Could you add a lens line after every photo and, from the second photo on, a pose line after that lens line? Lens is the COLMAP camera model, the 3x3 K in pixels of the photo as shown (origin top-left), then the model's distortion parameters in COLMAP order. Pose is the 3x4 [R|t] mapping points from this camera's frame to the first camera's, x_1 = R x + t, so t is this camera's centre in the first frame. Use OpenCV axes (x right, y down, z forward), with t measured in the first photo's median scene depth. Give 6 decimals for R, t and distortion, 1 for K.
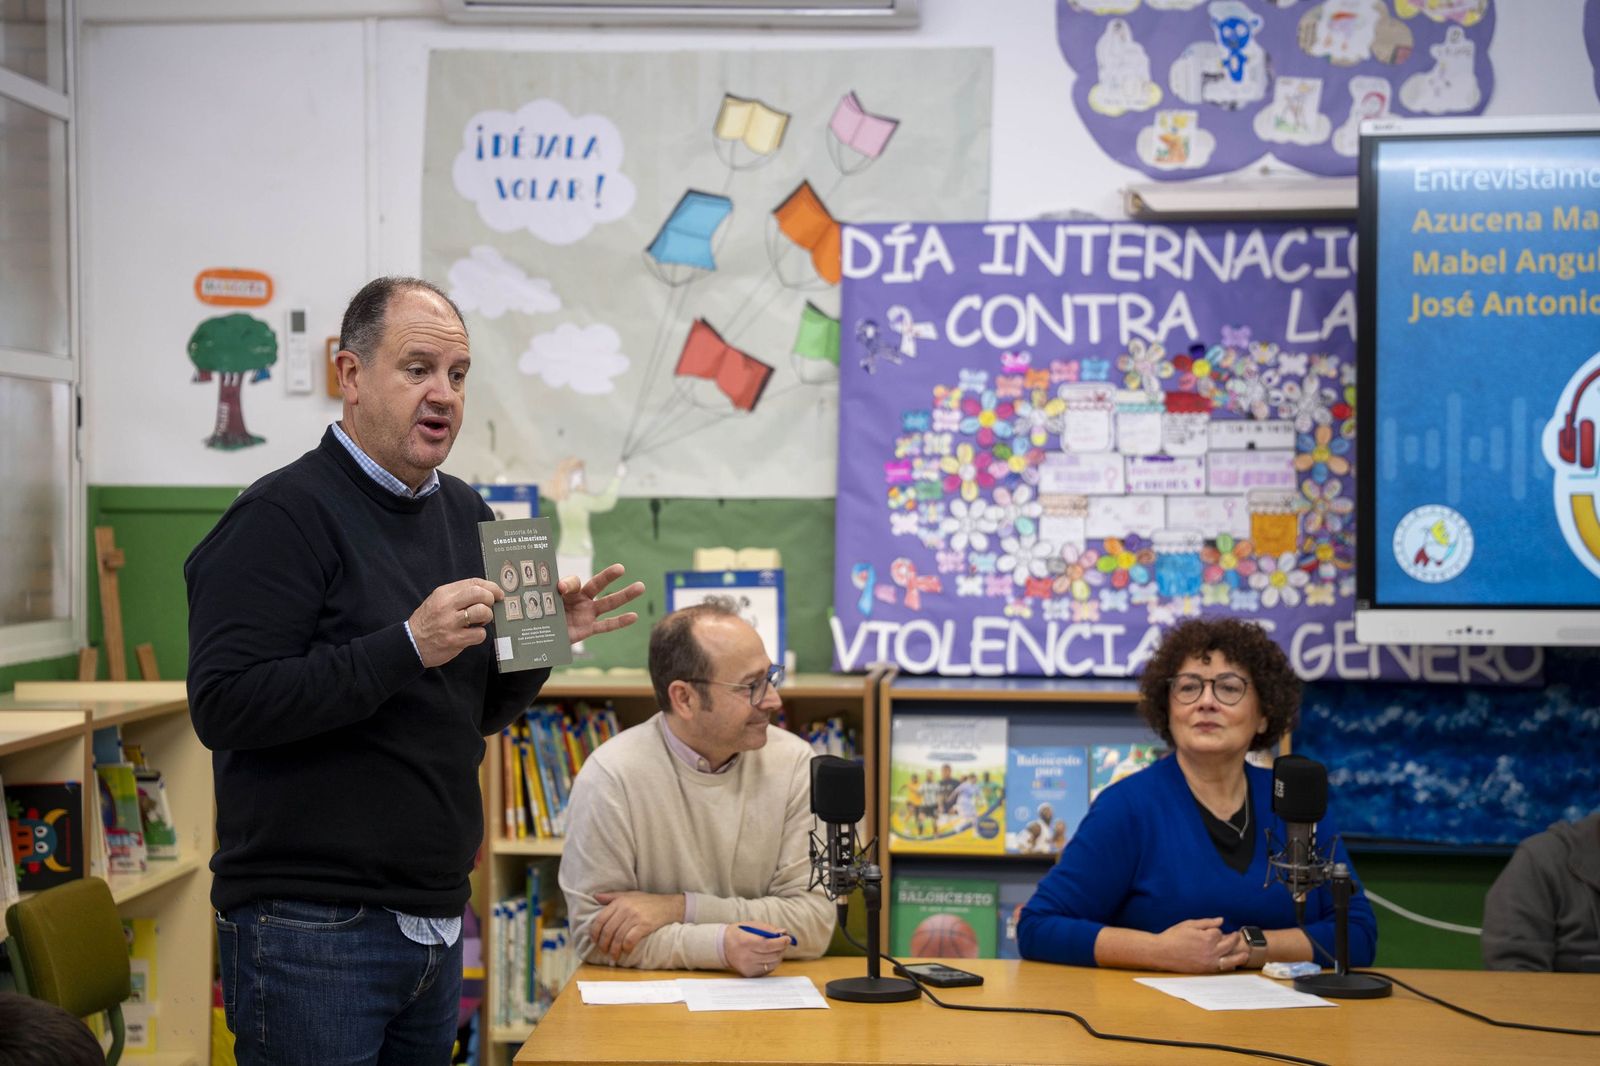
lens RADIAL K [[3119.3, 0, 796.3], [0, 3119.3, 533.5], [0, 0, 1]] dist [0.436728, 0.000000]
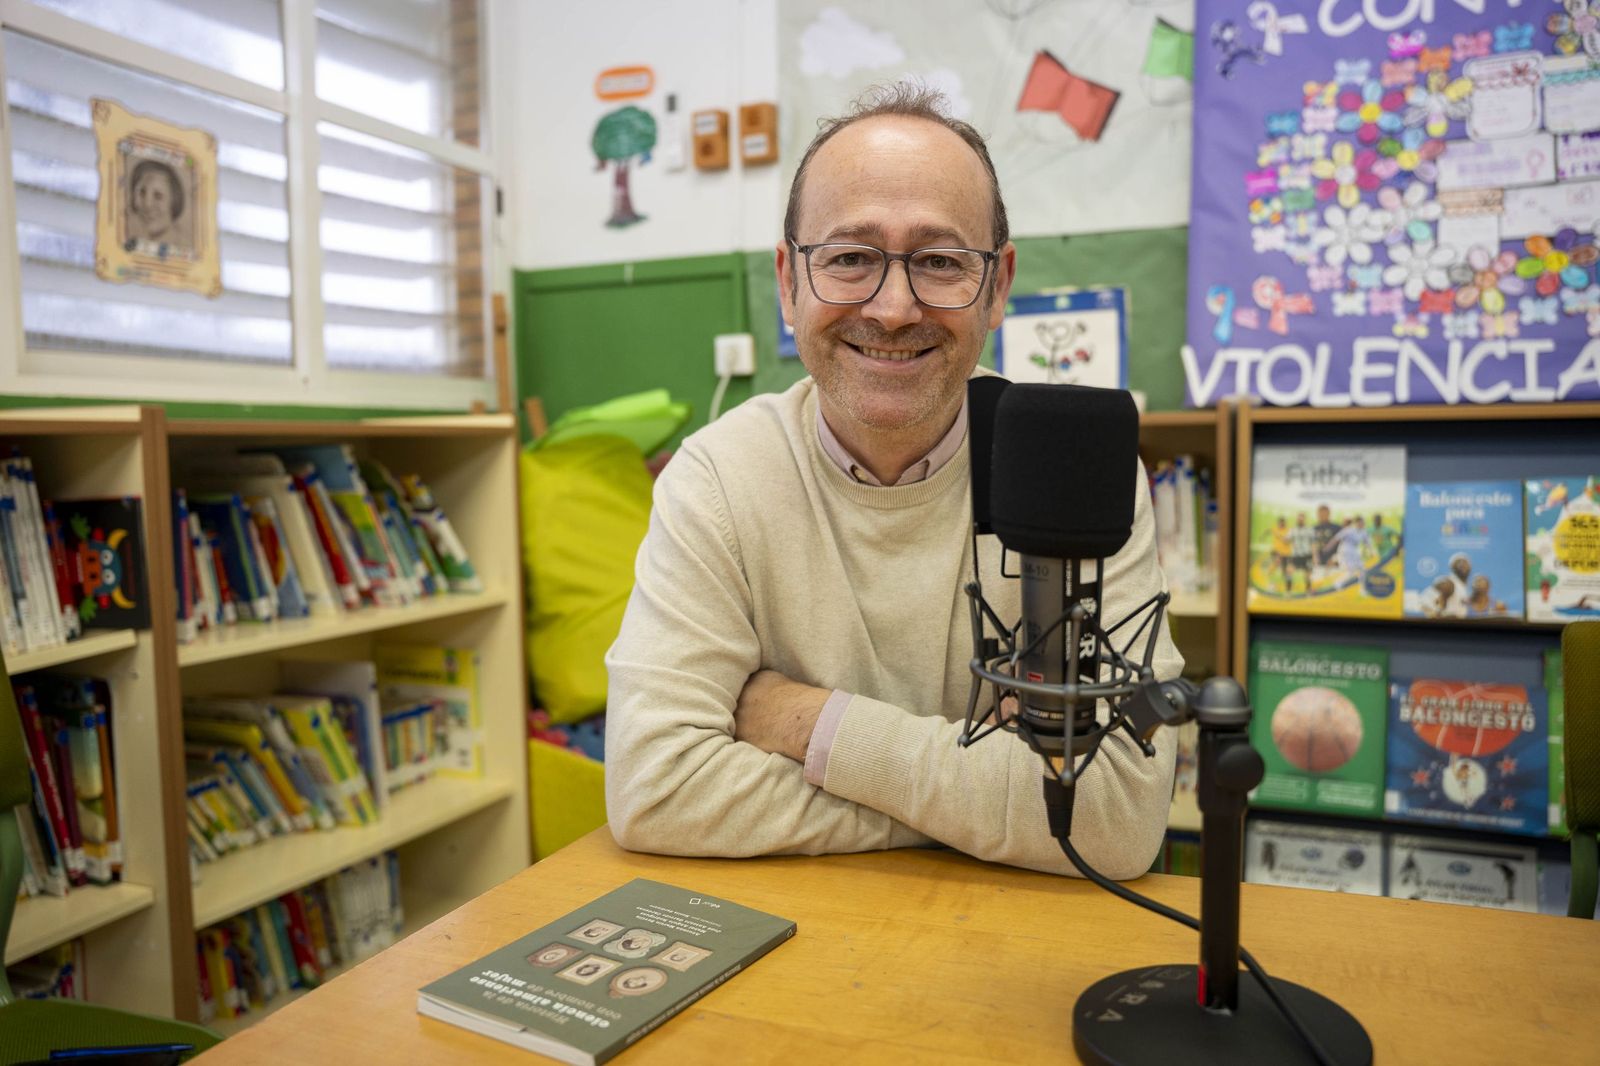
lens RADIAL K [[1212.5, 0, 796.8], [0, 1212.5, 530.0], [0, 0, 1]] dist [-0.098672, 0.109274]
pose [[0.944099, 0.006970, -0.329588, 0.020401], [0.012472, 0.998306, 0.056836, 0.058126], [0.329426, -0.057769, 0.942413, 0.634426]]
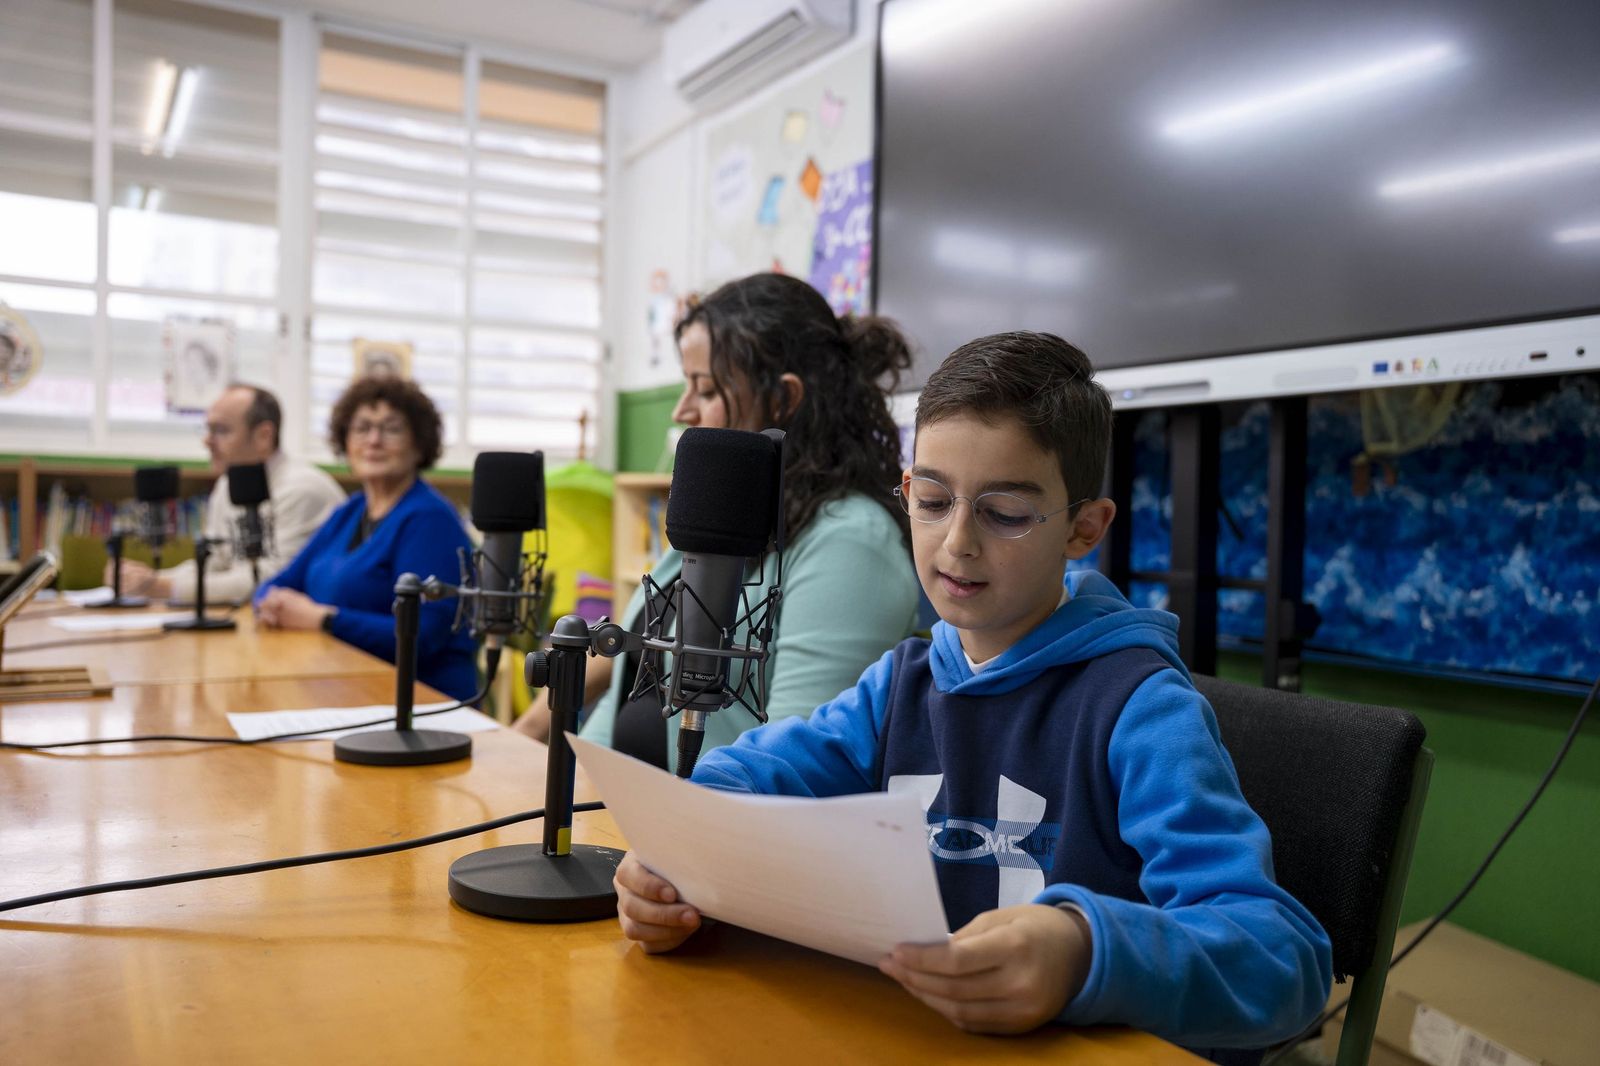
lens RADIAL K [[1302.5, 0, 791.6], [0, 1302.5, 531.9], [0, 0, 1]] dist [-0.024245, 0.003772]
pose [[0.542798, 0.021439, -0.839589, 0.535553], [-0.033981, 0.999416, 0.003551, 0.067827], [0.839175, 0.026603, 0.543210, 0.669416]]
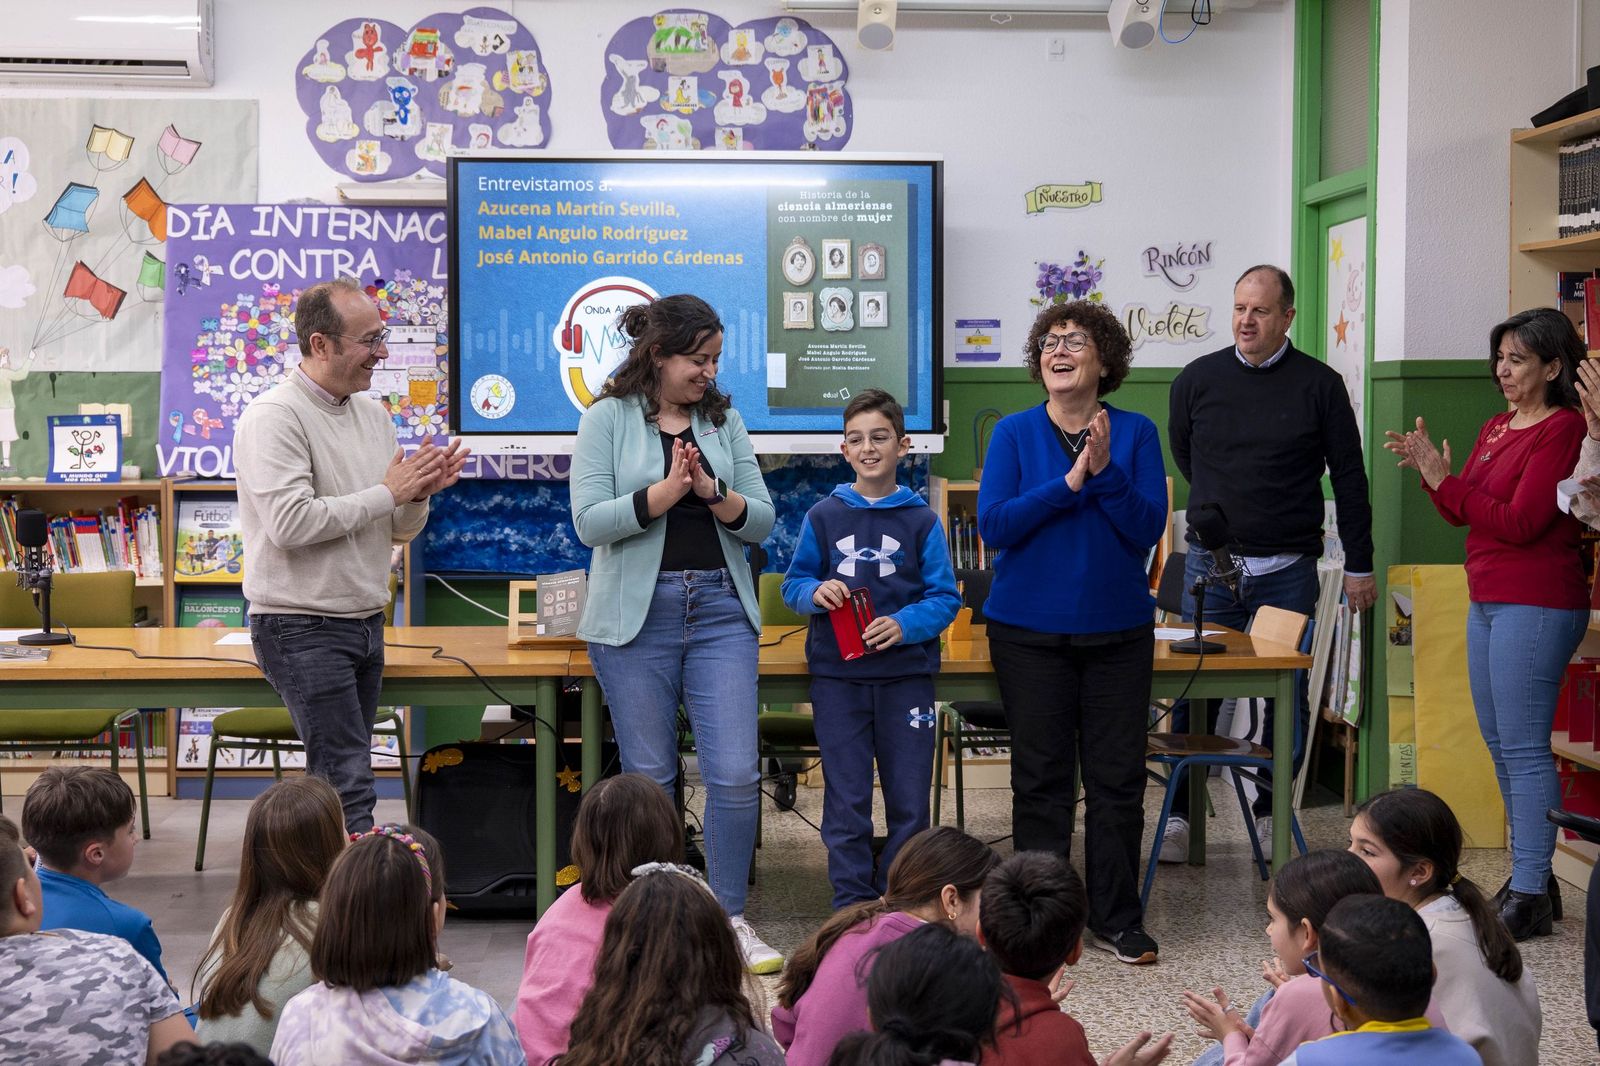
lens RADIAL K [[2174.1, 0, 798.5], [0, 2174.1, 526.8], [0, 0, 1]] dist [-0.017621, 0.000000]
pose [[0.992870, -0.006939, 0.119000, 0.210398], [0.001825, 0.999072, 0.043025, 0.021797], [-0.119188, -0.042501, 0.991962, -0.176439]]
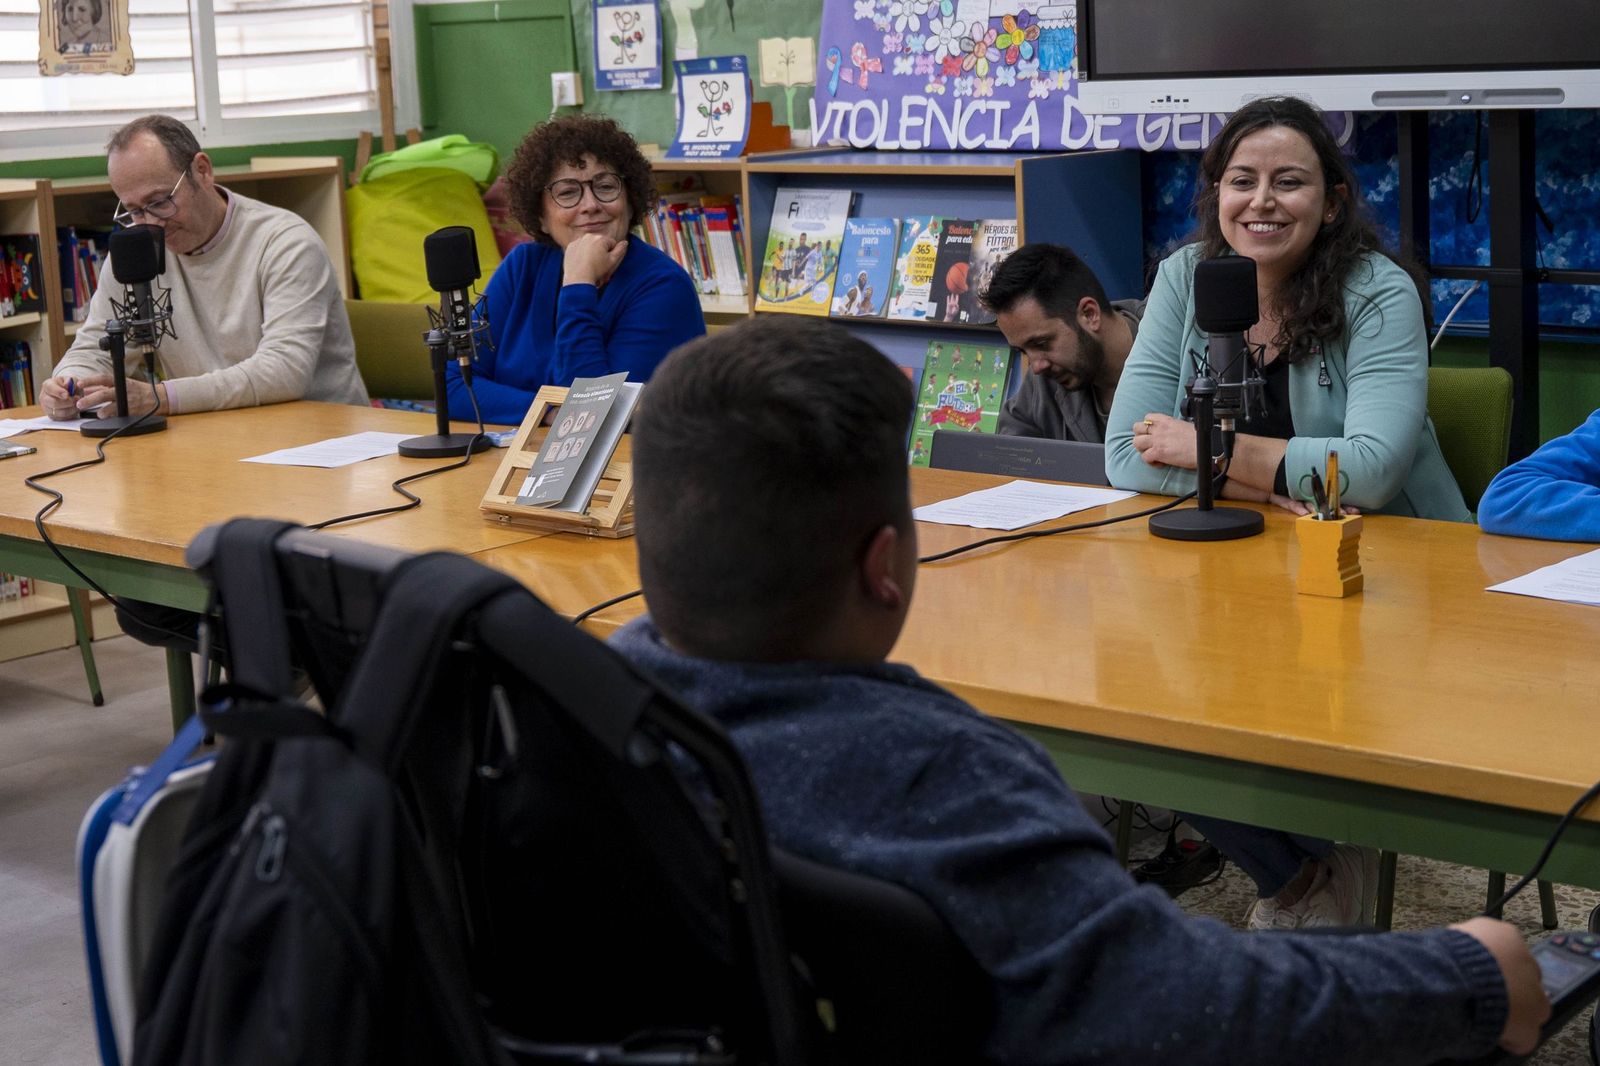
lens RADIAL K [[2523.0, 0, 940.7], [0, 2523.0, 394.5], [0, 0, 1]] dist [-0.027273, 0.000000]
pose [[0.796398, 0.053843, -0.602371, 0.585701], [0.034451, 0.990373, 0.134072, 0.012860], [0.603791, -0.127527, 0.786876, 0.316553]]
